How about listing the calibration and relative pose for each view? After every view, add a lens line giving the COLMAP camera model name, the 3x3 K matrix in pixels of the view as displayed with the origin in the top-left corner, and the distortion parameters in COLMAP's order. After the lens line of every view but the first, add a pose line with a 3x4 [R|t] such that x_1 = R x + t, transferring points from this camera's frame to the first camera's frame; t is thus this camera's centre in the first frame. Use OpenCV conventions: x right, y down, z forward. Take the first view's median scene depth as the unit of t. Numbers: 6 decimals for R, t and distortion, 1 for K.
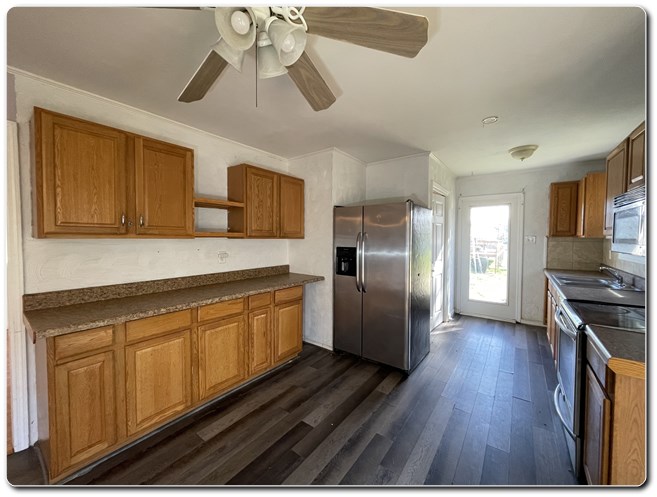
lens RADIAL K [[258.1, 0, 325.9], [0, 258.1, 246.3], [0, 0, 1]] dist [-0.001591, -0.000180]
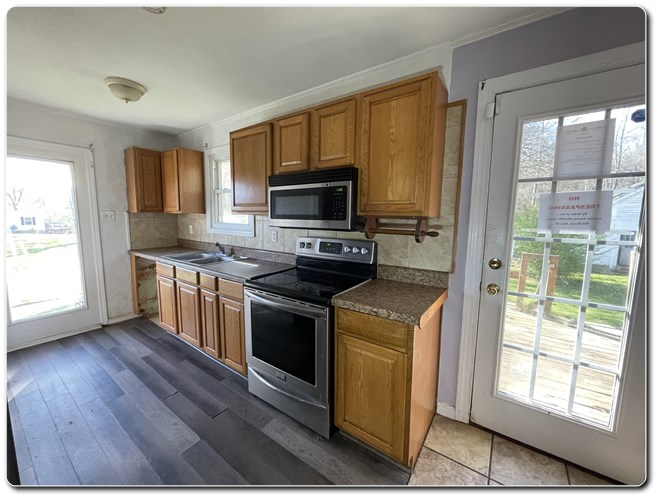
lens RADIAL K [[258.1, 0, 325.9], [0, 258.1, 246.3], [0, 0, 1]] dist [-0.001591, -0.000180]
pose [[-0.019201, -0.120528, 0.992524, 0.007444], [0.025412, 0.992328, 0.120996, -0.012586], [-0.999493, 0.027545, -0.015991, 0.392704]]
